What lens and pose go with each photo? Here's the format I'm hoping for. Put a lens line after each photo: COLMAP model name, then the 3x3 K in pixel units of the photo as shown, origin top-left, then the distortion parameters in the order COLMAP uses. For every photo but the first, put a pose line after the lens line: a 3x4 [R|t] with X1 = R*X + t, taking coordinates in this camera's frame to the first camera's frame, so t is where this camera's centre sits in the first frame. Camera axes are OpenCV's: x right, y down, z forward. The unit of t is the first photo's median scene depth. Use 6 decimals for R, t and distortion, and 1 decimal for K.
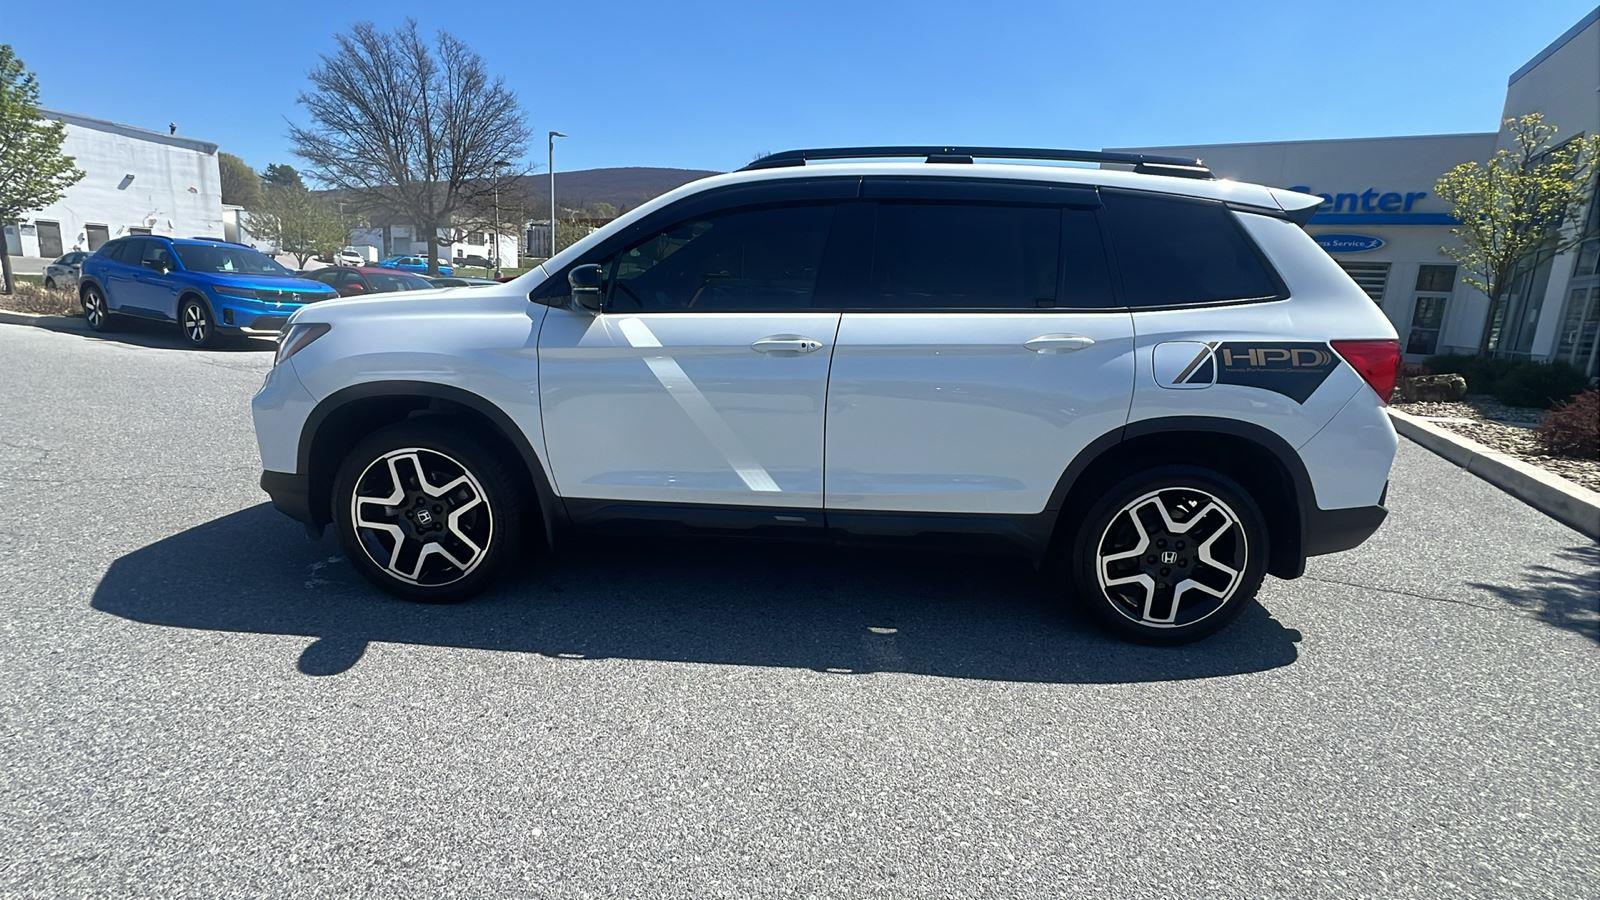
lens RADIAL K [[741.1, 0, 795.2], [0, 741.1, 447.6], [0, 0, 1]] dist [-0.001226, 0.000122]
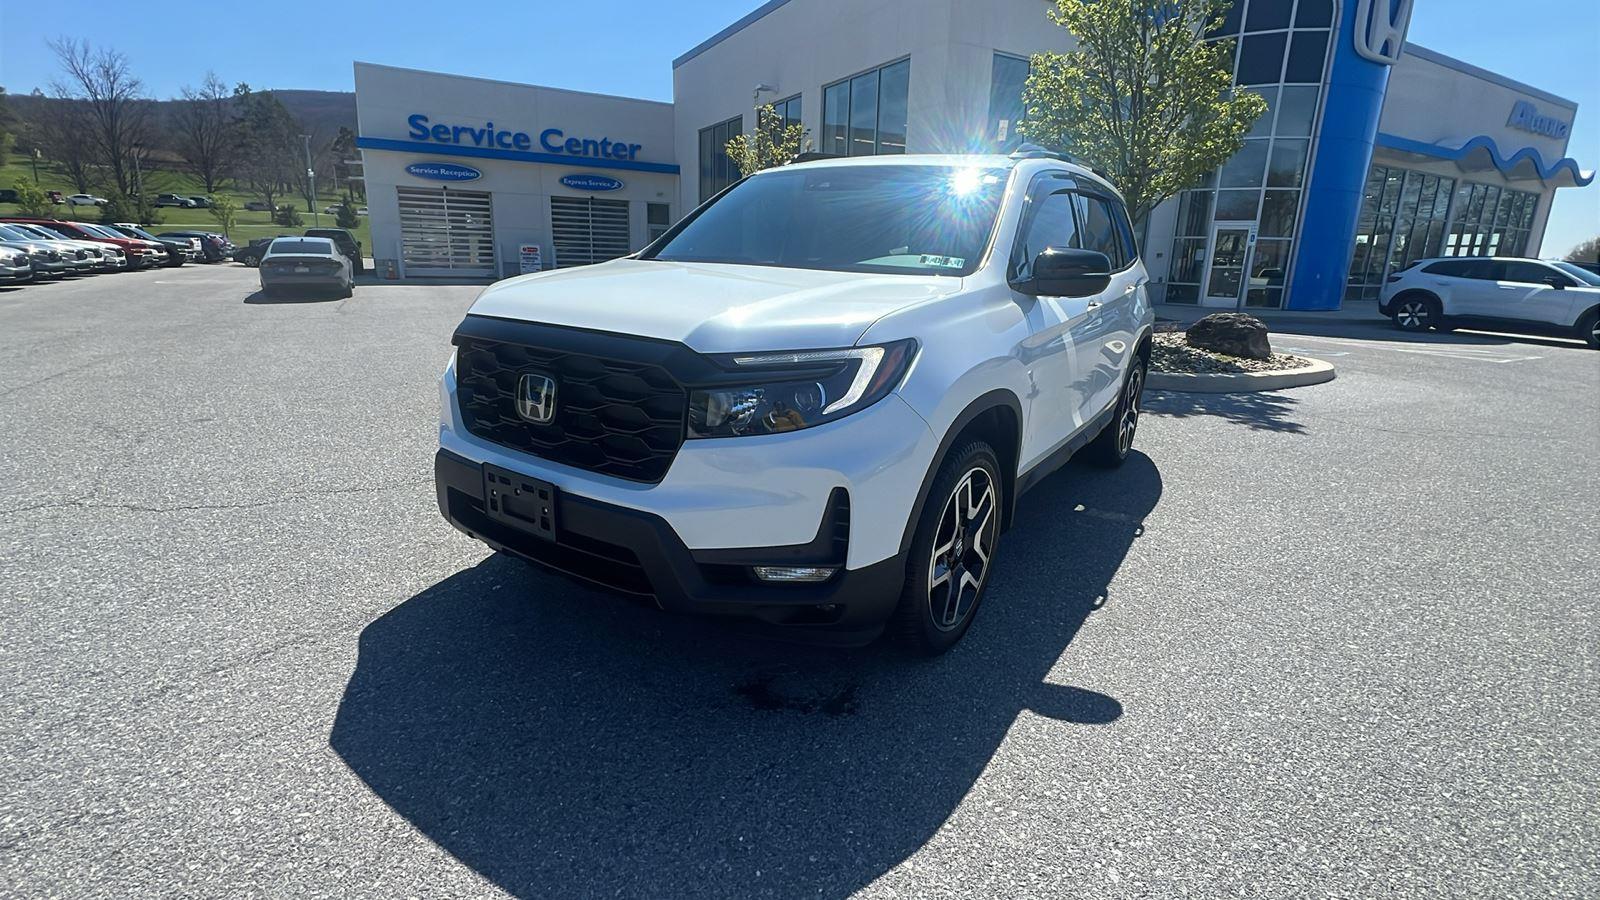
lens RADIAL K [[741.1, 0, 799.3], [0, 741.1, 447.7], [0, 0, 1]] dist [-0.001226, 0.000122]
pose [[0.505525, -0.248646, 0.826208, -0.188913], [0.170739, 0.967469, 0.186689, -0.030311], [-0.845750, 0.046689, 0.531533, 0.109416]]
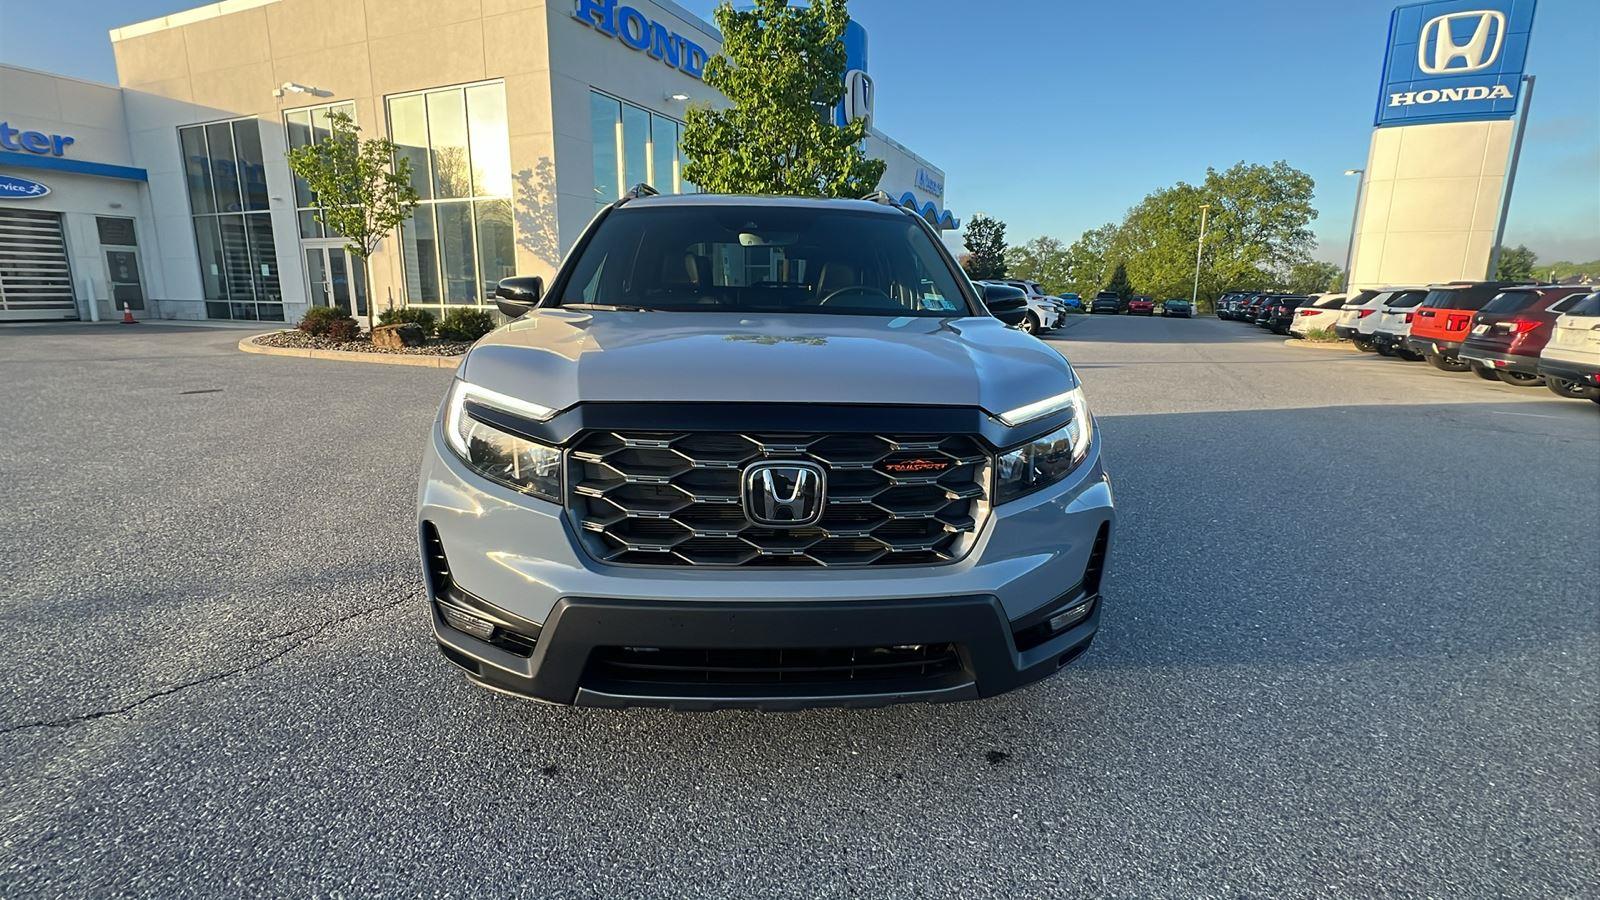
lens RADIAL K [[741.1, 0, 798.0], [0, 741.1, 442.0], [0, 0, 1]] dist [-0.001226, 0.000122]
pose [[-0.100742, -0.249069, 0.963232, -0.229163], [0.183568, 0.946882, 0.264040, -0.057171], [-0.977831, 0.203418, -0.049670, 0.218929]]
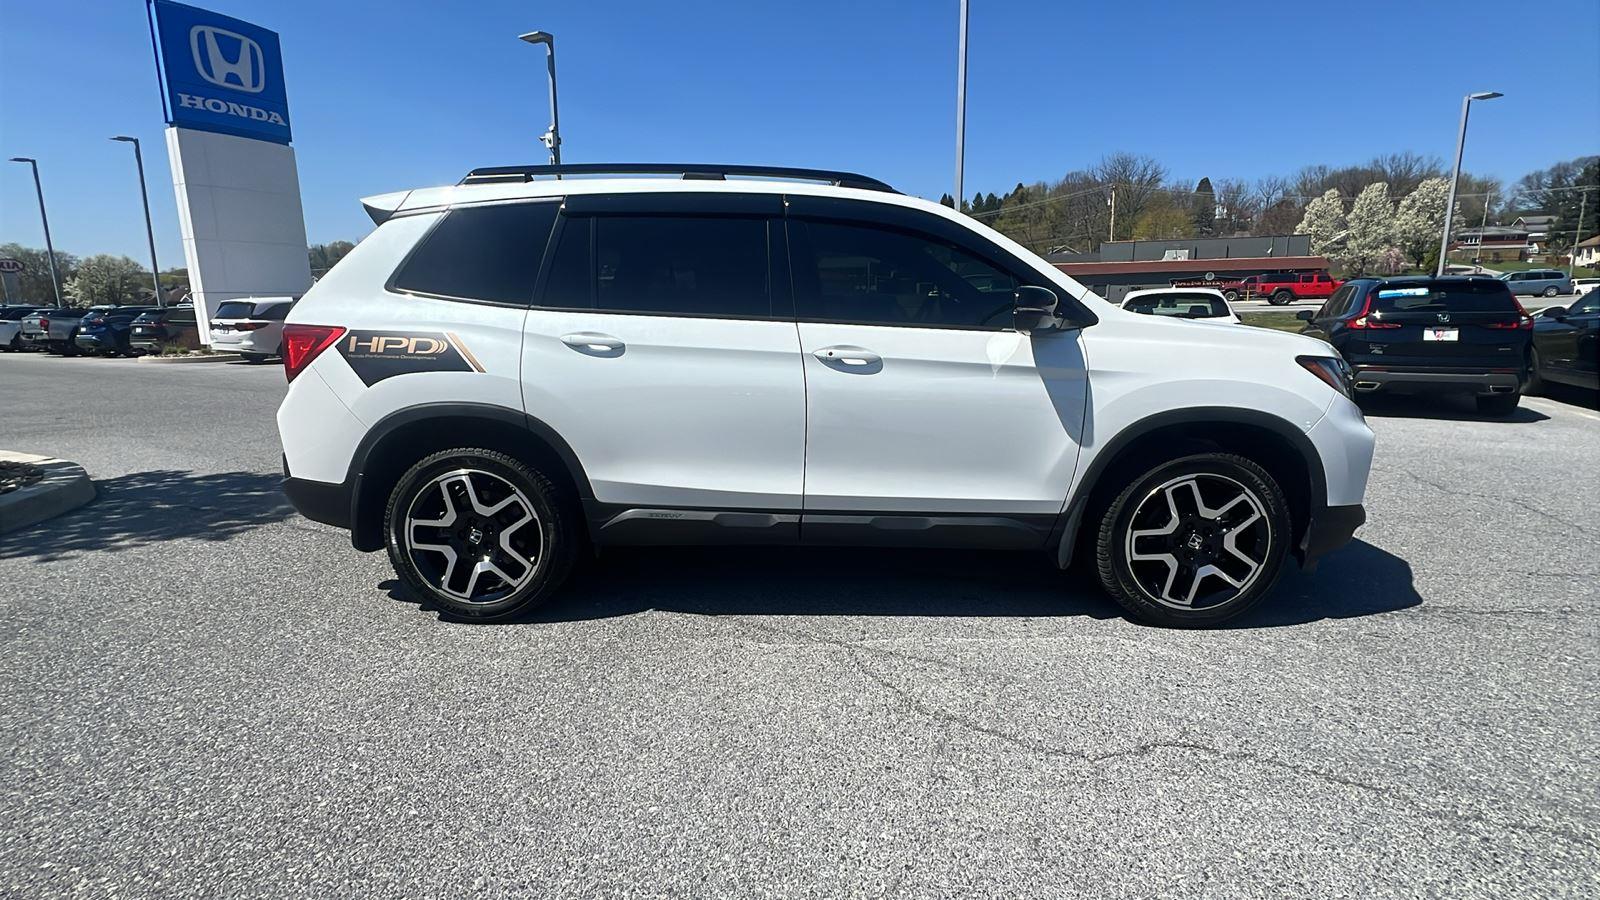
lens RADIAL K [[741.1, 0, 798.6], [0, 741.1, 435.1], [0, 0, 1]] dist [-0.001226, 0.000122]
pose [[-0.997997, -0.035246, -0.052537, 0.003794], [-0.052054, 0.929447, 0.365266, -0.070995], [0.035957, 0.367269, -0.929419, 0.358379]]
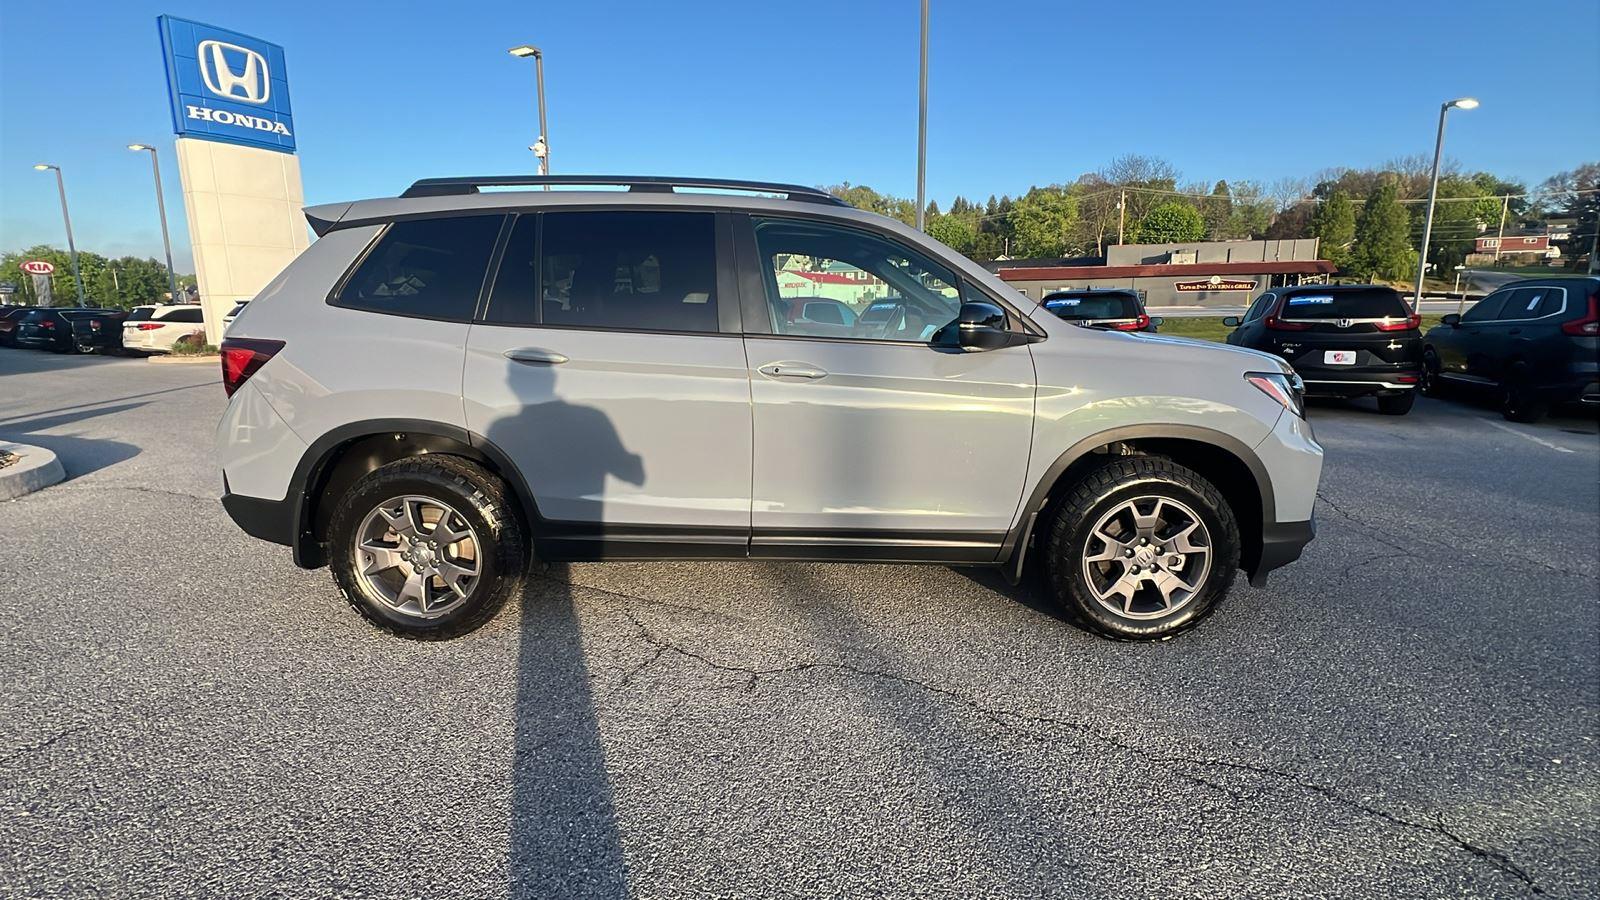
lens RADIAL K [[741.1, 0, 796.1], [0, 741.1, 434.0], [0, 0, 1]] dist [-0.001226, 0.000122]
pose [[-0.998619, -0.041188, -0.032621, -0.037055], [-0.050213, 0.930929, 0.361732, -0.079643], [0.015468, 0.362871, -0.931711, 0.382833]]
